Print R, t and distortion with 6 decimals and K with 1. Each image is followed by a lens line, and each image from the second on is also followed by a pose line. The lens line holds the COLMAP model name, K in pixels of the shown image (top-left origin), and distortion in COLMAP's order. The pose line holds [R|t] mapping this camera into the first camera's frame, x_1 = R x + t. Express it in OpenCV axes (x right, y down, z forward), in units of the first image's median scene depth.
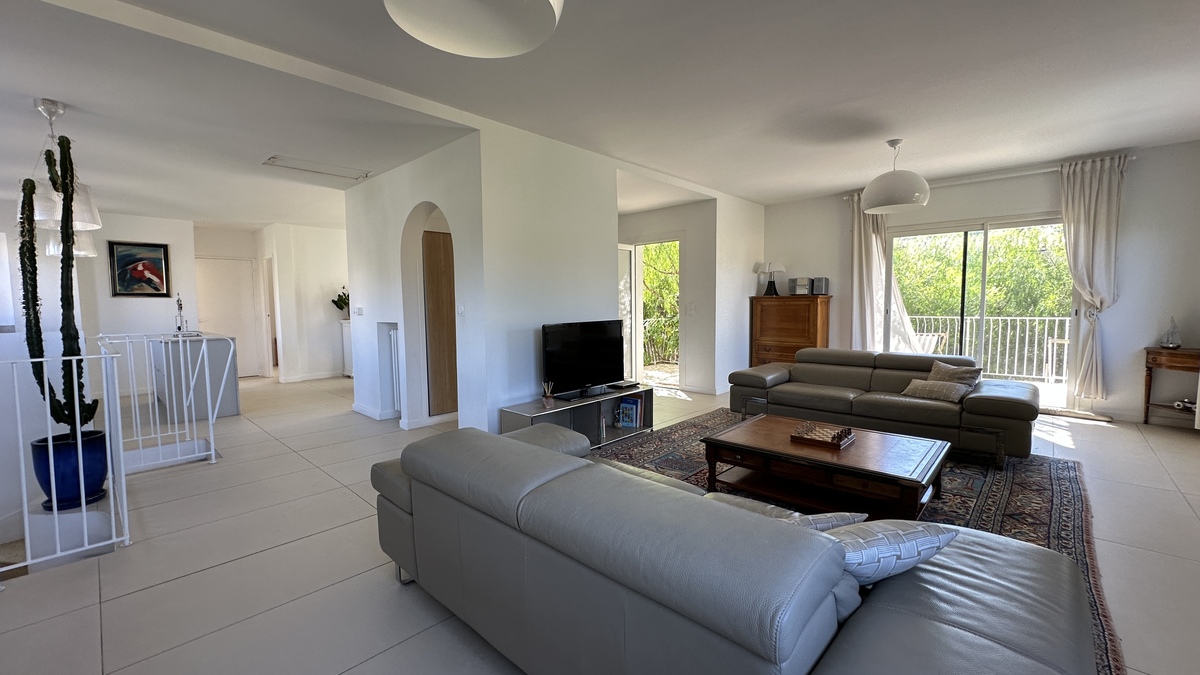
lens RADIAL K [[479.2, 0, 600.0], [0, 479.2, 337.5], [0, 0, 1]] dist [-0.003715, 0.000103]
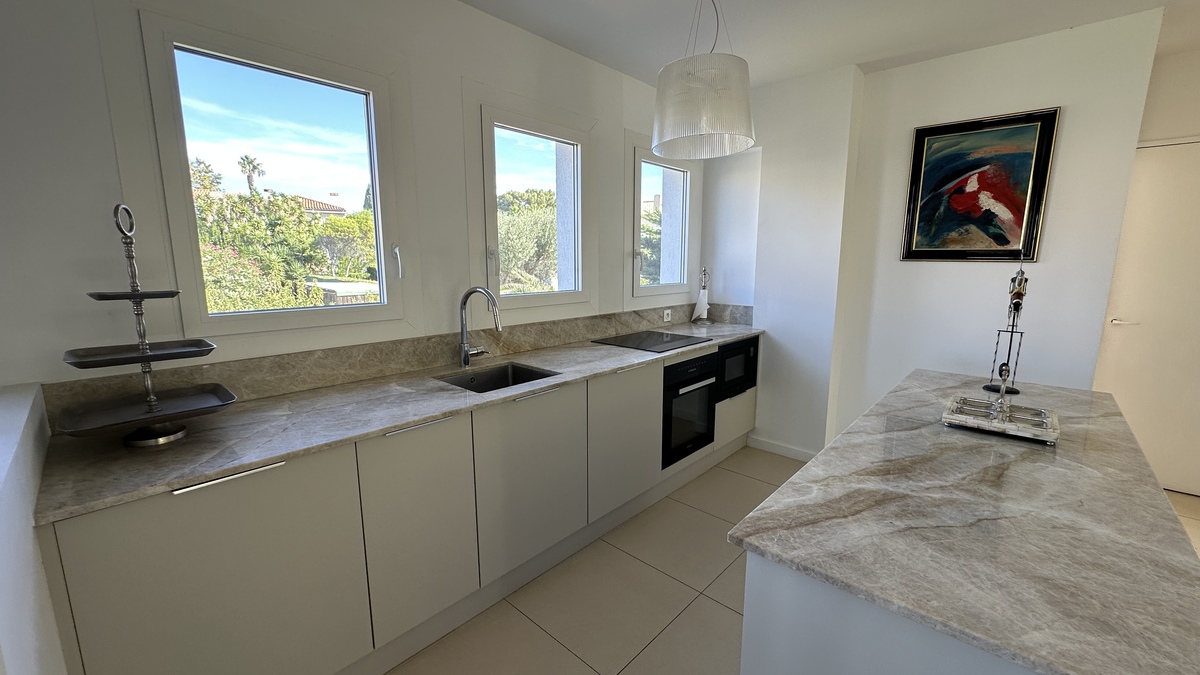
lens RADIAL K [[479.2, 0, 600.0], [0, 479.2, 337.5], [0, 0, 1]] dist [-0.003715, 0.000103]
pose [[0.011772, 0.172773, -0.984891, -0.560025], [-0.070316, 0.982664, 0.171542, -0.069494], [0.997455, 0.067235, 0.023716, 0.699053]]
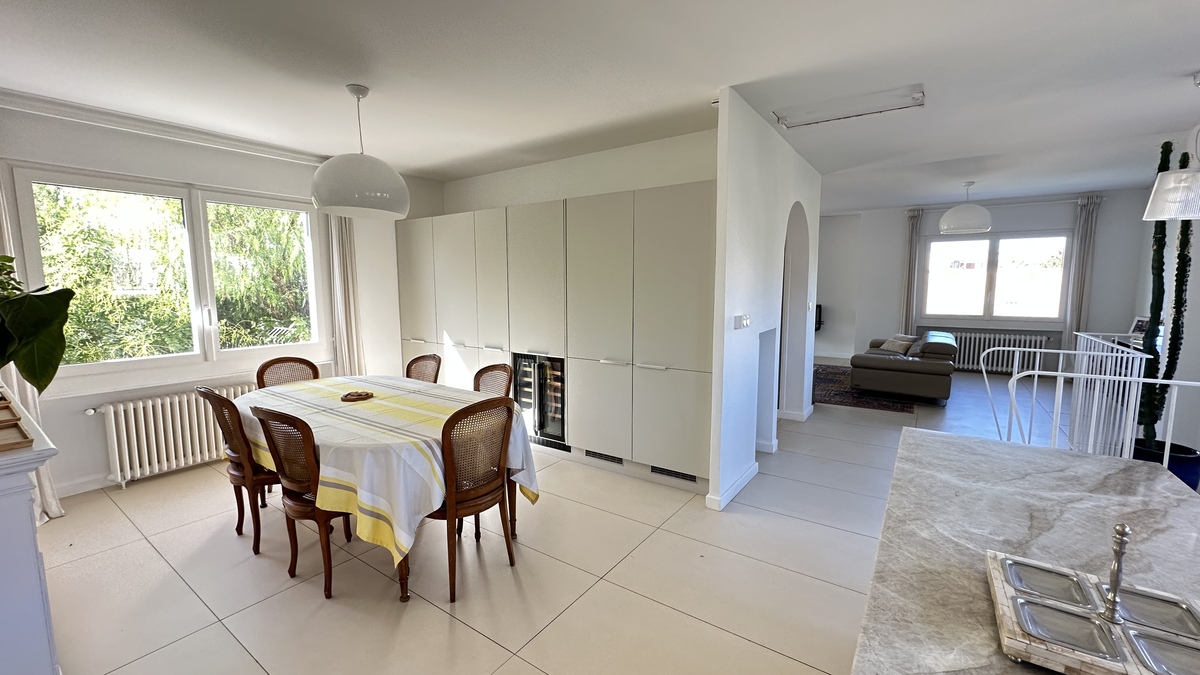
lens RADIAL K [[479.2, 0, 600.0], [0, 479.2, 337.5], [0, 0, 1]] dist [-0.003715, 0.000103]
pose [[-0.143262, -0.098414, 0.984779, -0.851053], [0.073902, 0.991202, 0.109807, -0.091189], [-0.986922, 0.088509, -0.134729, 1.010630]]
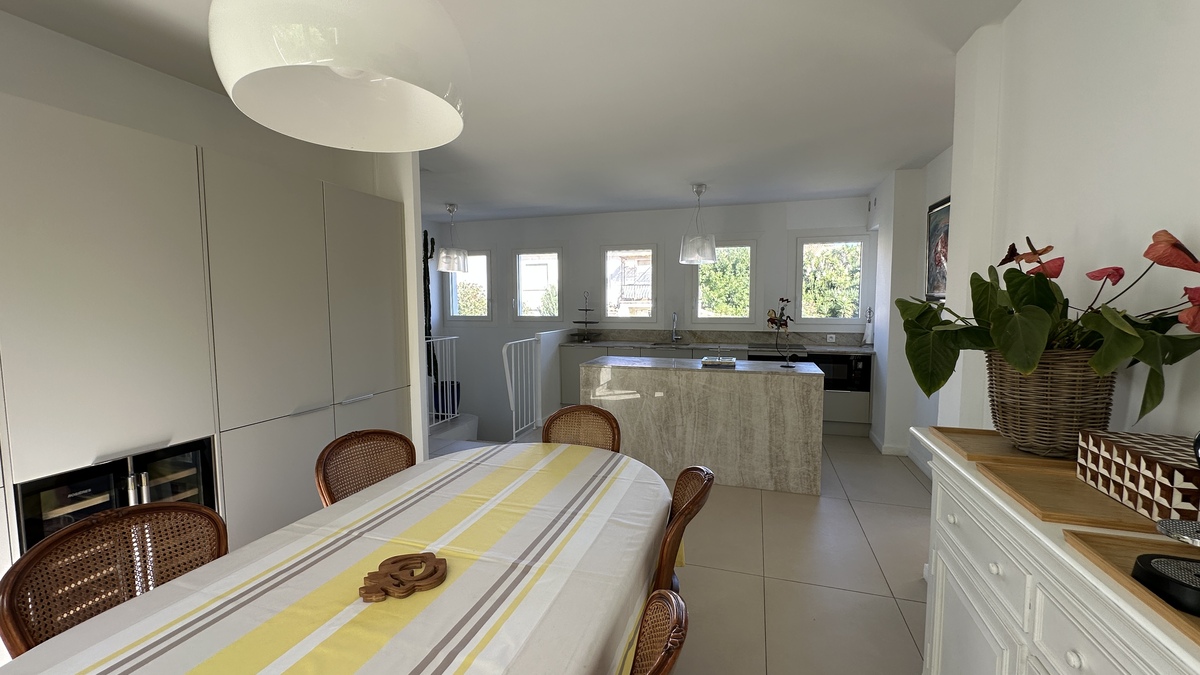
lens RADIAL K [[479.2, 0, 600.0], [0, 479.2, 337.5], [0, 0, 1]] dist [-0.003715, 0.000103]
pose [[-0.906416, 0.046825, -0.419783, -0.397895], [-0.015059, 0.989622, 0.142903, -0.118113], [0.422118, 0.135851, -0.896304, 1.346291]]
